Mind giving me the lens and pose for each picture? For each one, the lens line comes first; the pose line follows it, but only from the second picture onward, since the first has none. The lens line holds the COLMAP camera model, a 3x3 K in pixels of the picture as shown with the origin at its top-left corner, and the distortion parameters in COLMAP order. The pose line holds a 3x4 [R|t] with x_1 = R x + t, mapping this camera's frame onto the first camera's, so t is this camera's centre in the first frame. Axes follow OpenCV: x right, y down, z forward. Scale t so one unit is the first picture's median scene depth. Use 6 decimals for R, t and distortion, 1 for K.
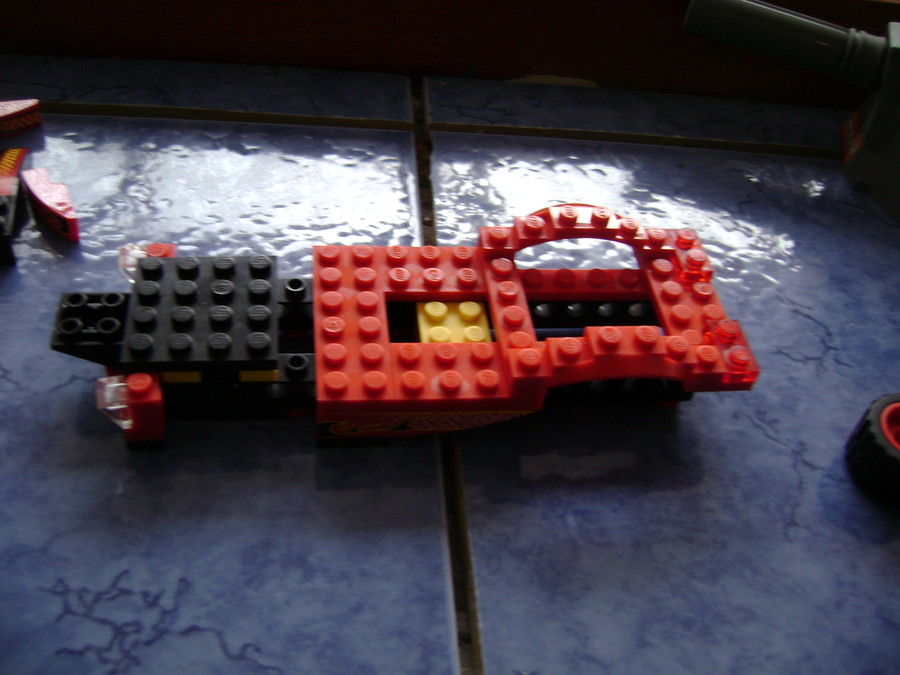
lens RADIAL K [[925.9, 0, 450.0], [0, 925.9, 337.5], [0, 0, 1]] dist [-0.171863, 0.099543]
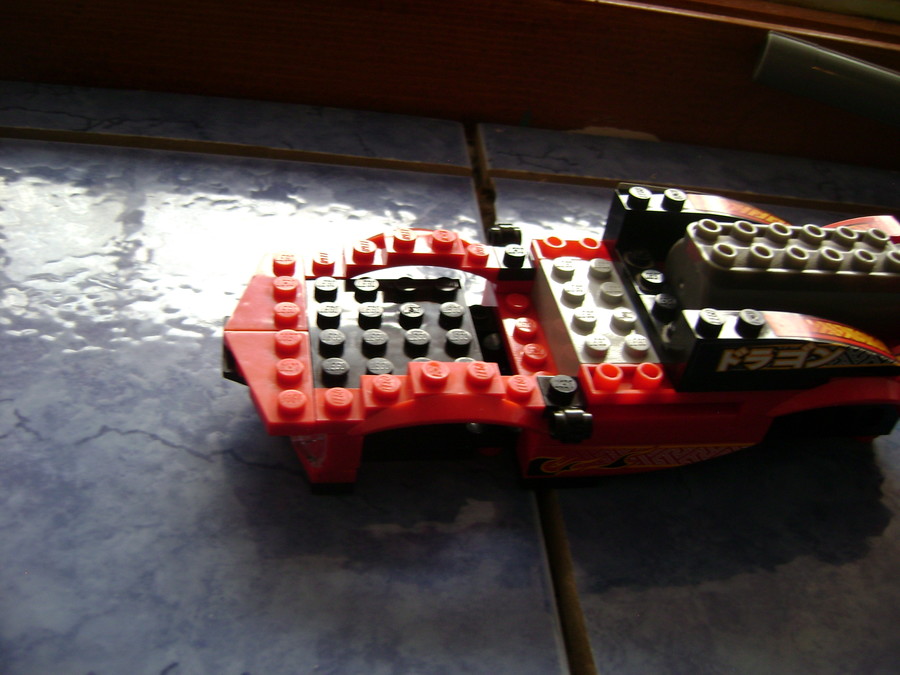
lens RADIAL K [[925.9, 0, 450.0], [0, 925.9, 337.5], [0, 0, 1]] dist [-0.171863, 0.099543]
pose [[0.999441, 0.018340, 0.027936, -0.116427], [-0.015411, 0.994699, -0.101666, 0.039046], [-0.029652, 0.101179, 0.994426, 0.138987]]
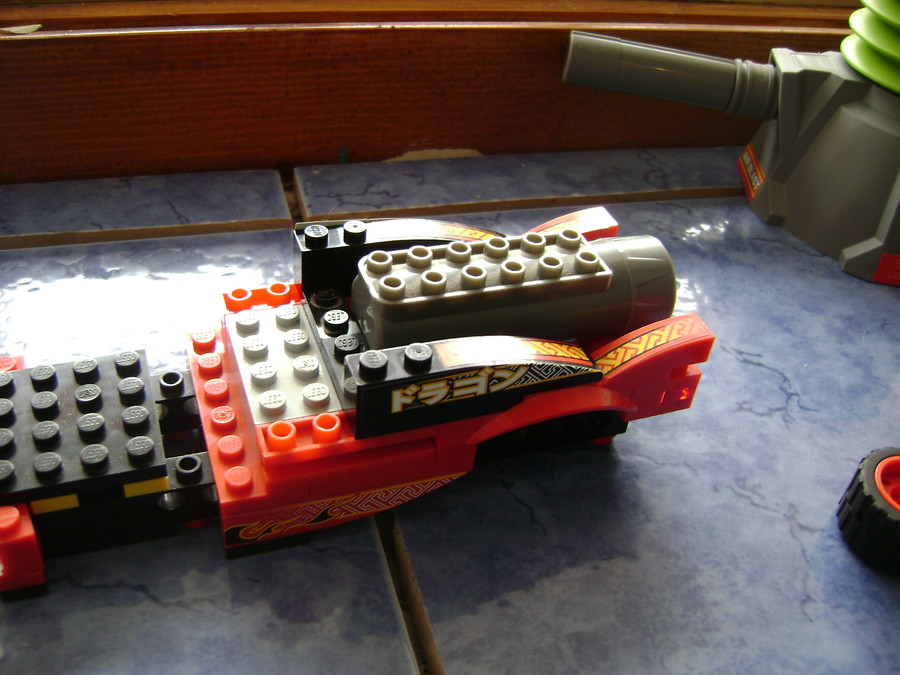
lens RADIAL K [[925.9, 0, 450.0], [0, 925.9, 337.5], [0, 0, 1]] dist [-0.171863, 0.099543]
pose [[0.979101, -0.145968, 0.141611, -0.044159], [0.159375, 0.983251, -0.088418, -0.021956], [-0.126333, 0.109140, 0.985966, 0.150140]]
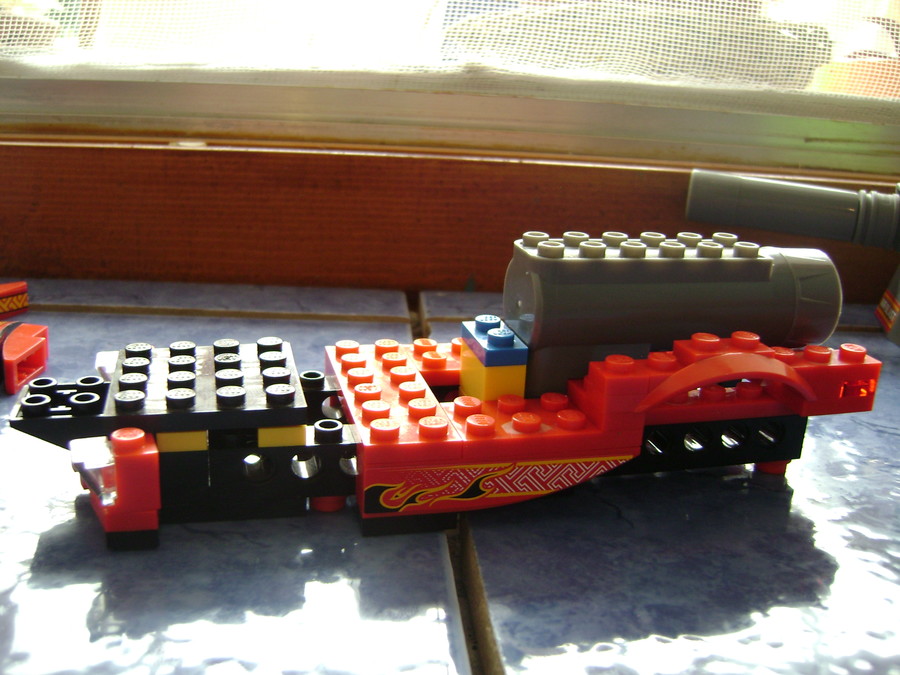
lens RADIAL K [[925.9, 0, 450.0], [0, 925.9, 337.5], [0, 0, 1]] dist [-0.171863, 0.099543]
pose [[0.997767, -0.066664, -0.004202, 0.004240], [0.056781, 0.879612, -0.472291, 0.302103], [0.035181, 0.470998, 0.881433, 0.276682]]
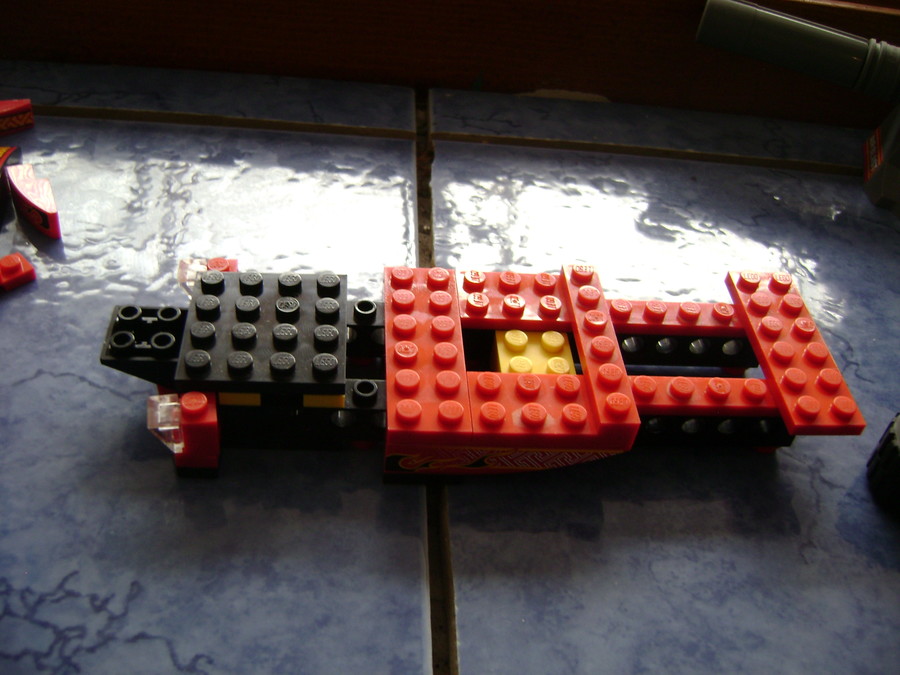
lens RADIAL K [[925.9, 0, 450.0], [0, 925.9, 337.5], [0, 0, 1]] dist [-0.171863, 0.099543]
pose [[0.999439, 0.015525, -0.029664, 0.039074], [-0.017330, 0.997951, -0.061598, 0.056746], [0.028647, 0.062078, 0.997660, 0.066958]]
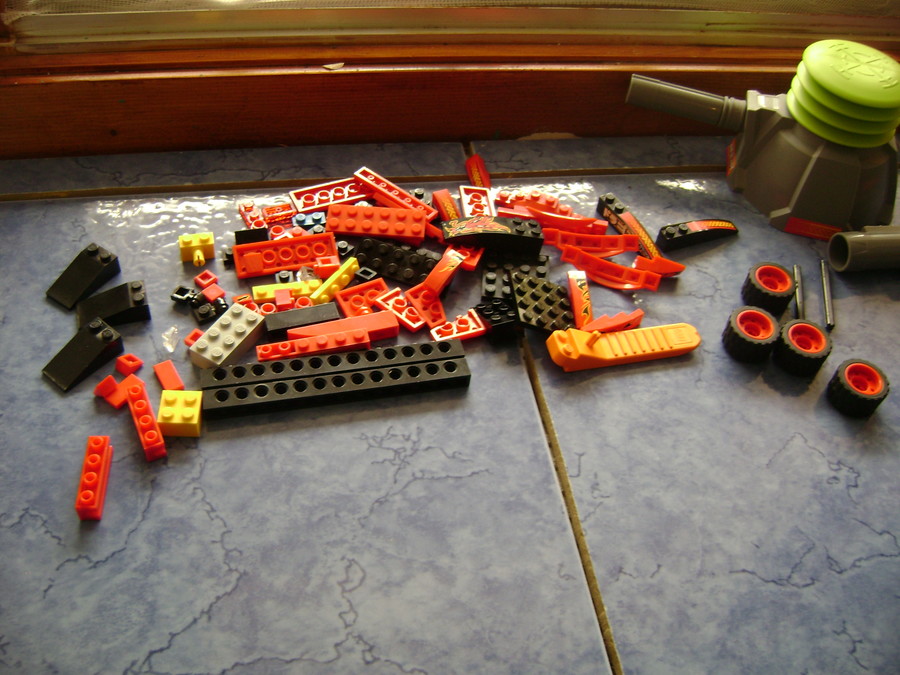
lens RADIAL K [[925.9, 0, 450.0], [0, 925.9, 337.5], [0, 0, 1]] dist [-0.171863, 0.099543]
pose [[0.995269, -0.088949, 0.039083, -0.236144], [0.086515, 0.994436, 0.060095, -0.057821], [-0.044211, -0.056429, 0.997427, -0.968924]]
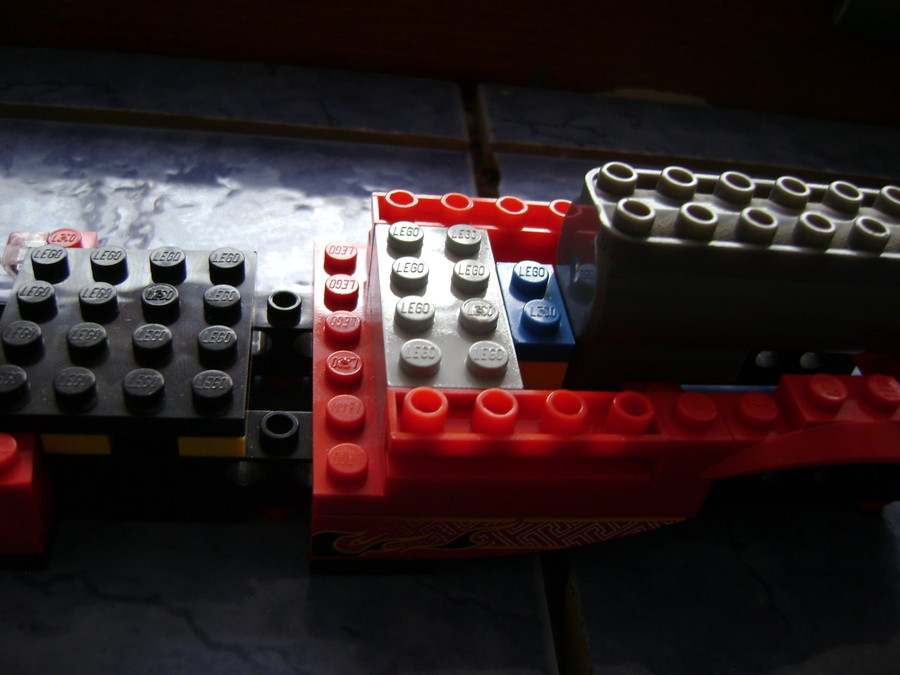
lens RADIAL K [[925.9, 0, 450.0], [0, 925.9, 337.5], [0, 0, 1]] dist [-0.171863, 0.099543]
pose [[0.999907, 0.012434, 0.005653, -0.077911], [-0.011908, 0.996308, -0.085024, -0.035890], [-0.006690, 0.084949, 0.996363, 0.437904]]
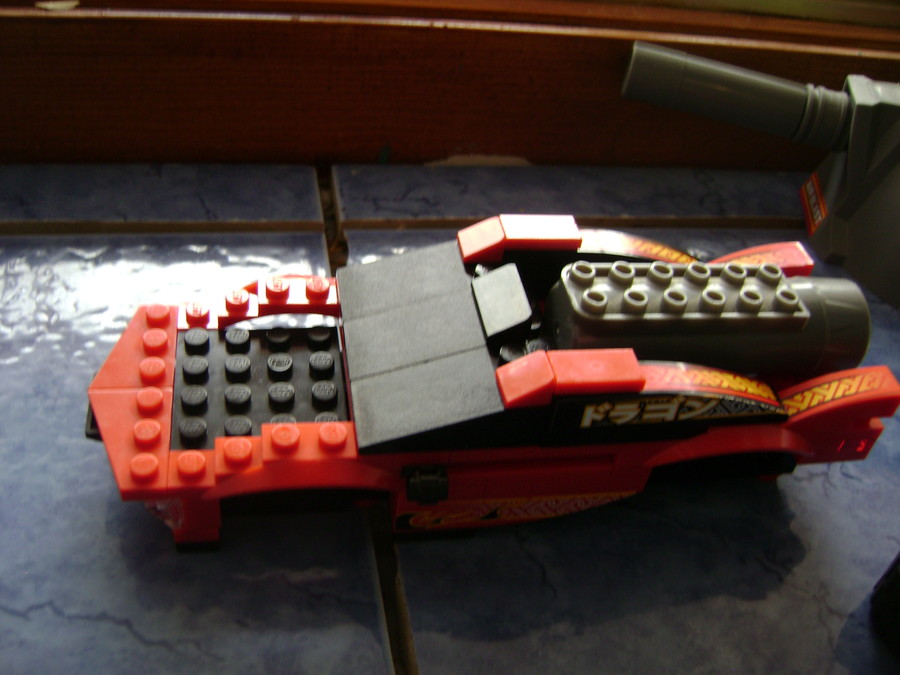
lens RADIAL K [[925.9, 0, 450.0], [0, 925.9, 337.5], [0, 0, 1]] dist [-0.171863, 0.099543]
pose [[0.993420, -0.070224, 0.090470, -0.010906], [0.076244, 0.994975, -0.064897, -0.085429], [-0.085458, 0.071368, 0.993782, 0.199643]]
